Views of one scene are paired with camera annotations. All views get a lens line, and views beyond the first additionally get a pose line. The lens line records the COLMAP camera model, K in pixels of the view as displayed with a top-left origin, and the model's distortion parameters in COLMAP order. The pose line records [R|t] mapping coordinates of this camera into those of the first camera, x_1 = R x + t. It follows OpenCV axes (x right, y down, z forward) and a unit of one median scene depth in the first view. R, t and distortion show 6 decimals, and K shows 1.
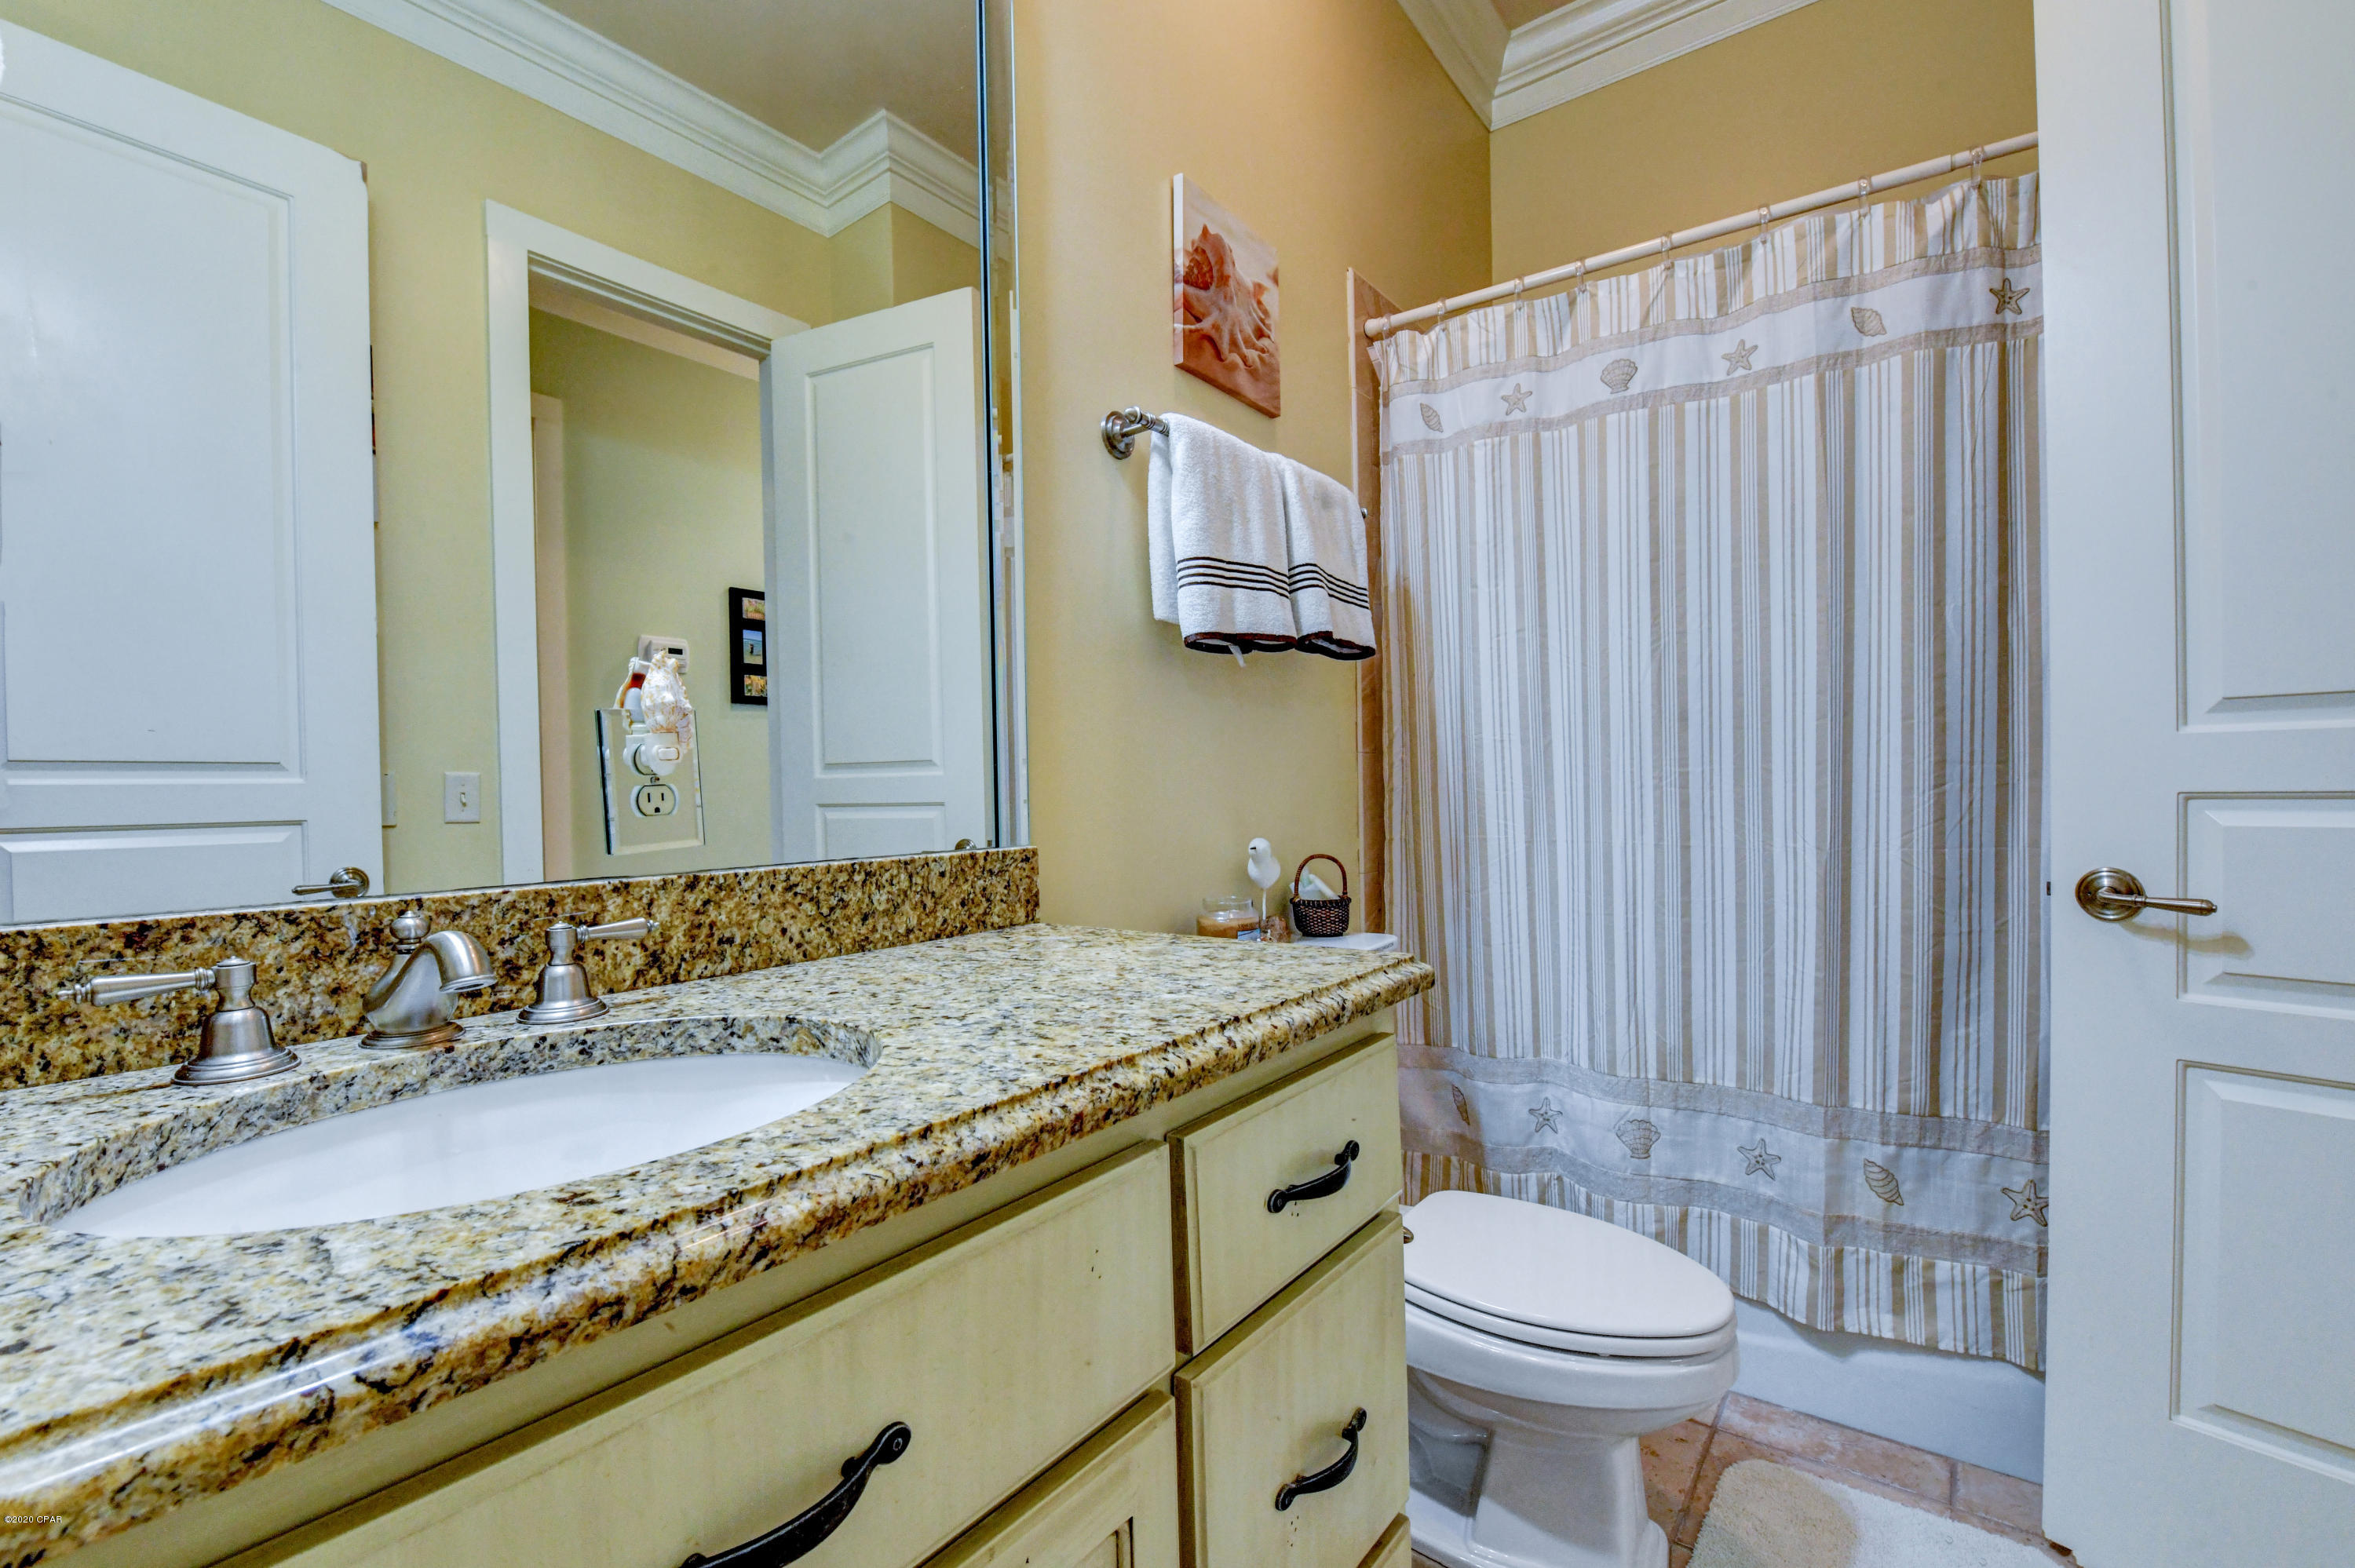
lens RADIAL K [[972.5, 0, 1159.8], [0, 972.5, 787.4], [0, 0, 1]] dist [-0.018434, -0.000330]
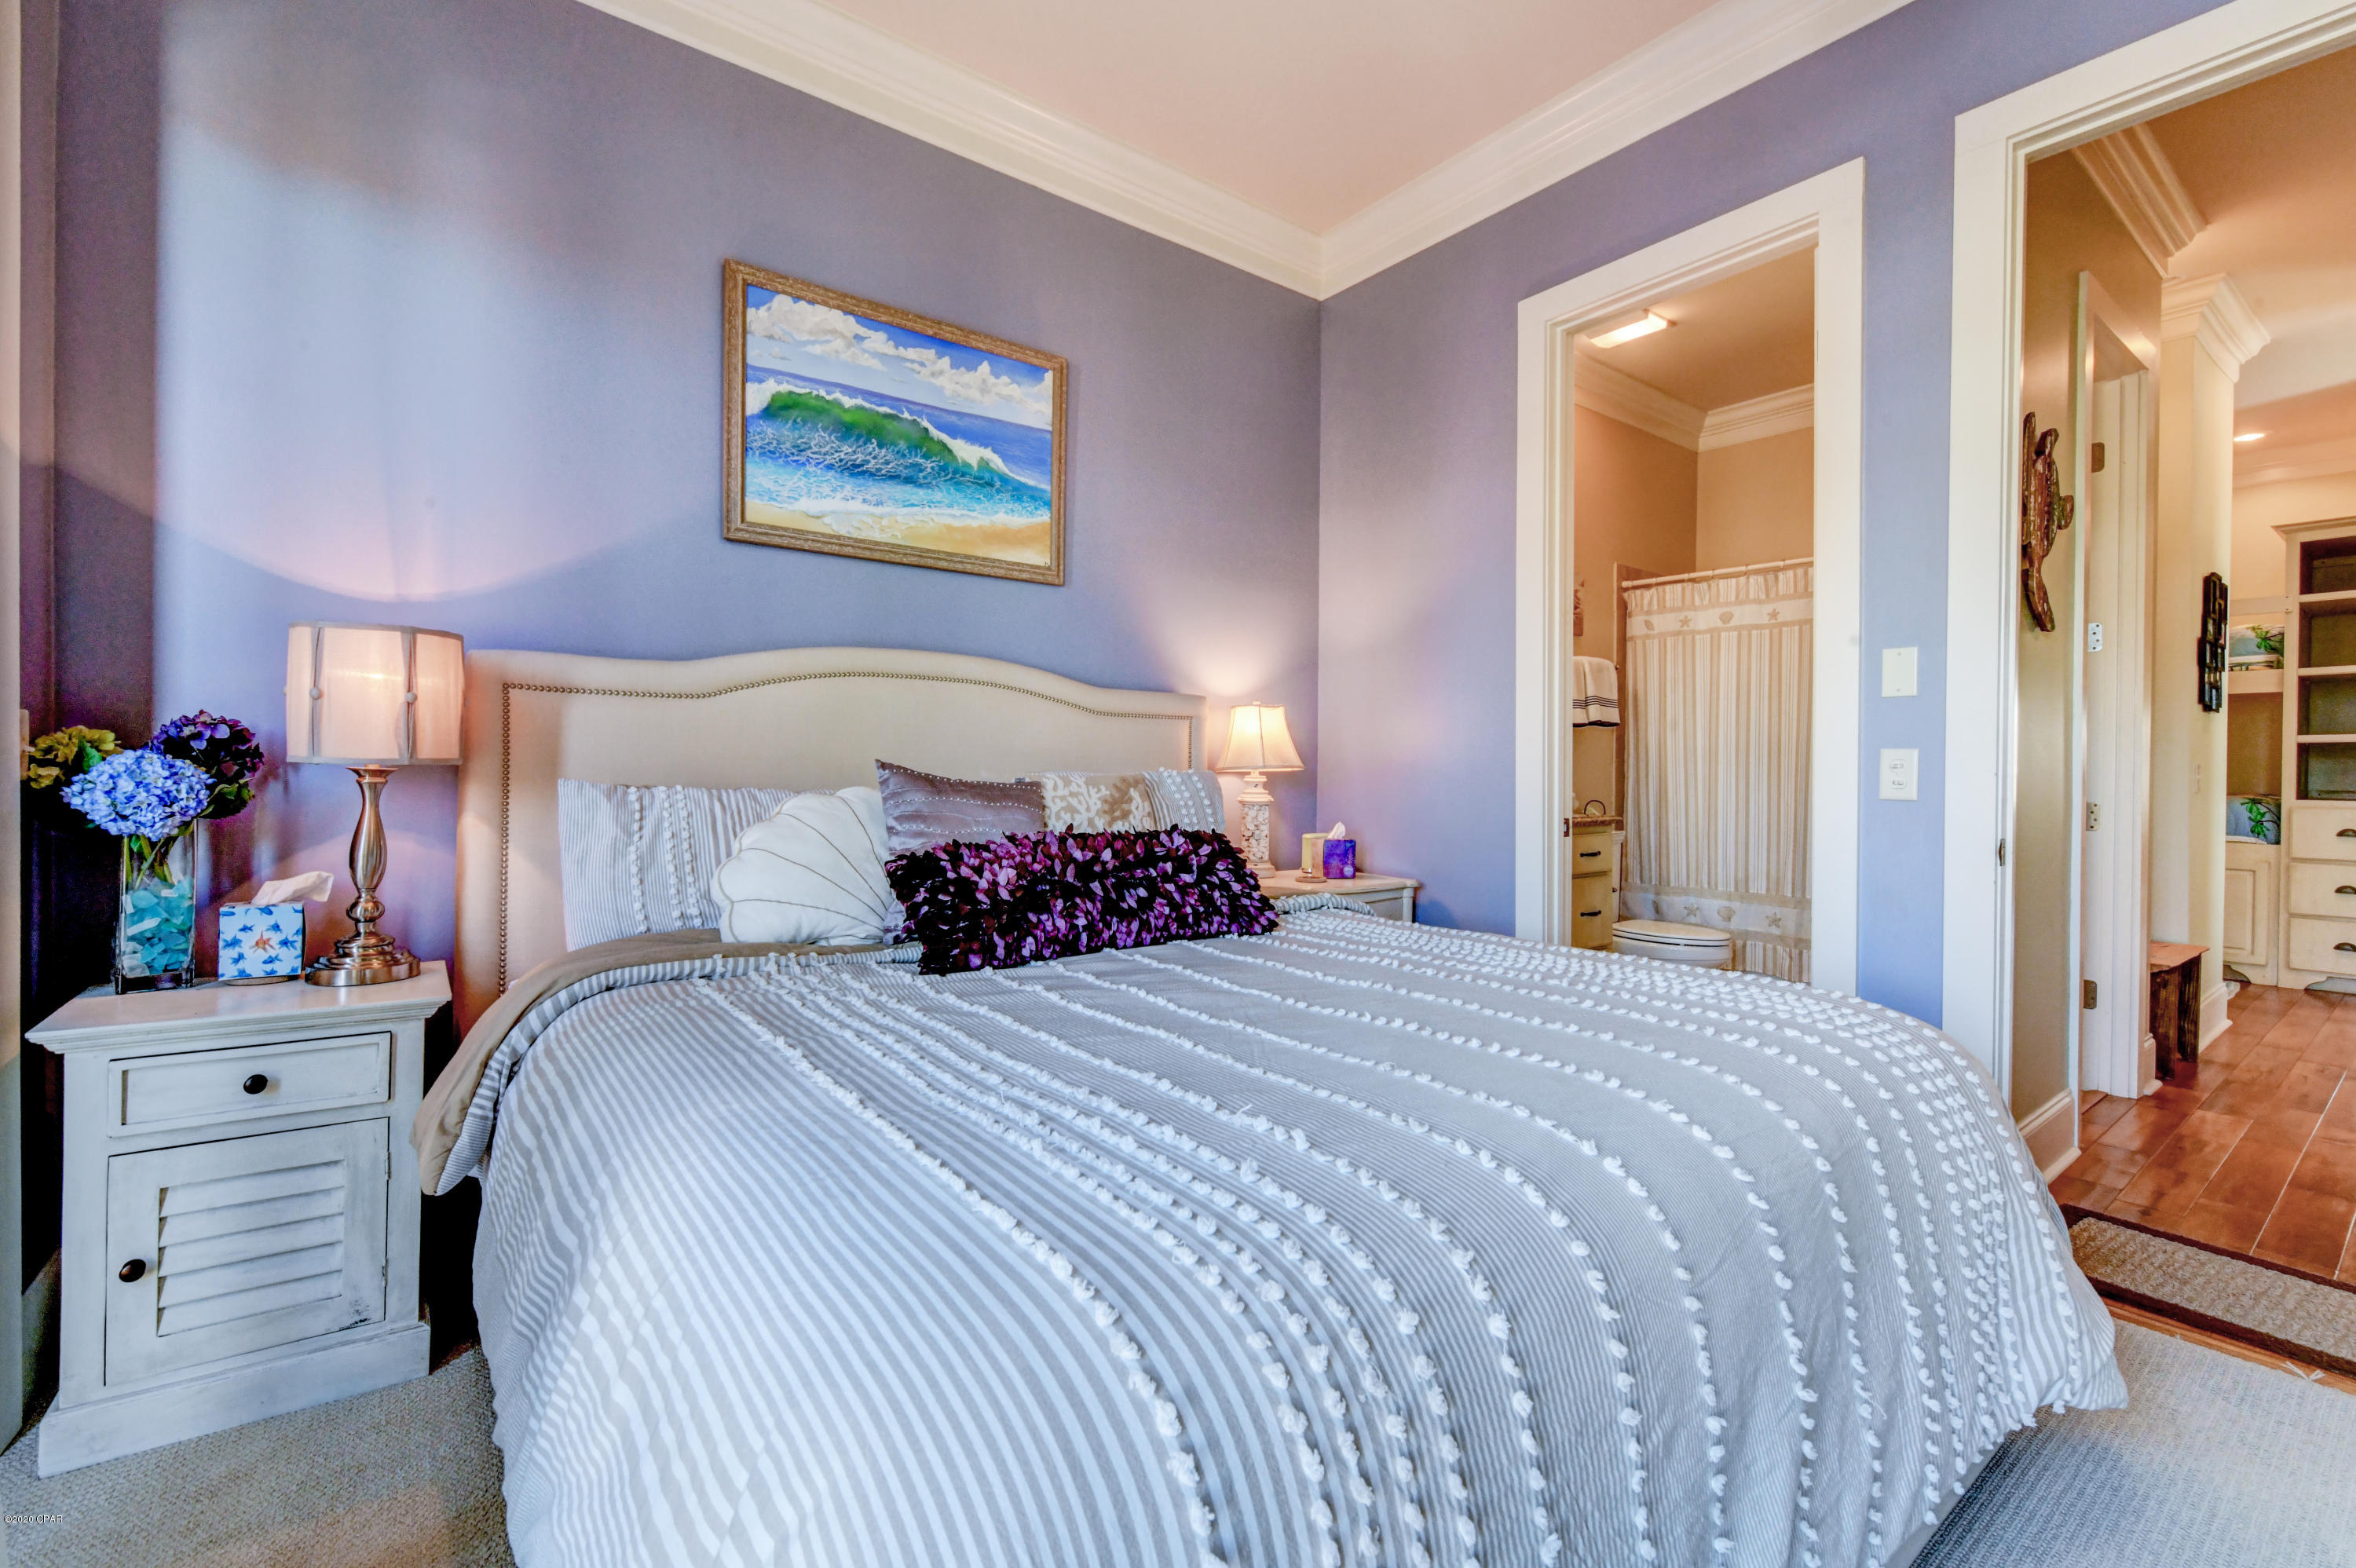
lens RADIAL K [[983.7, 0, 1137.4], [0, 983.7, 766.8], [0, 0, 1]] dist [-0.009257, 0.000428]
pose [[0.959955, 0.026866, -0.278863, -0.303218], [-0.028870, 0.999578, -0.003082, 0.025471], [0.278662, 0.011009, 0.960326, -2.018847]]
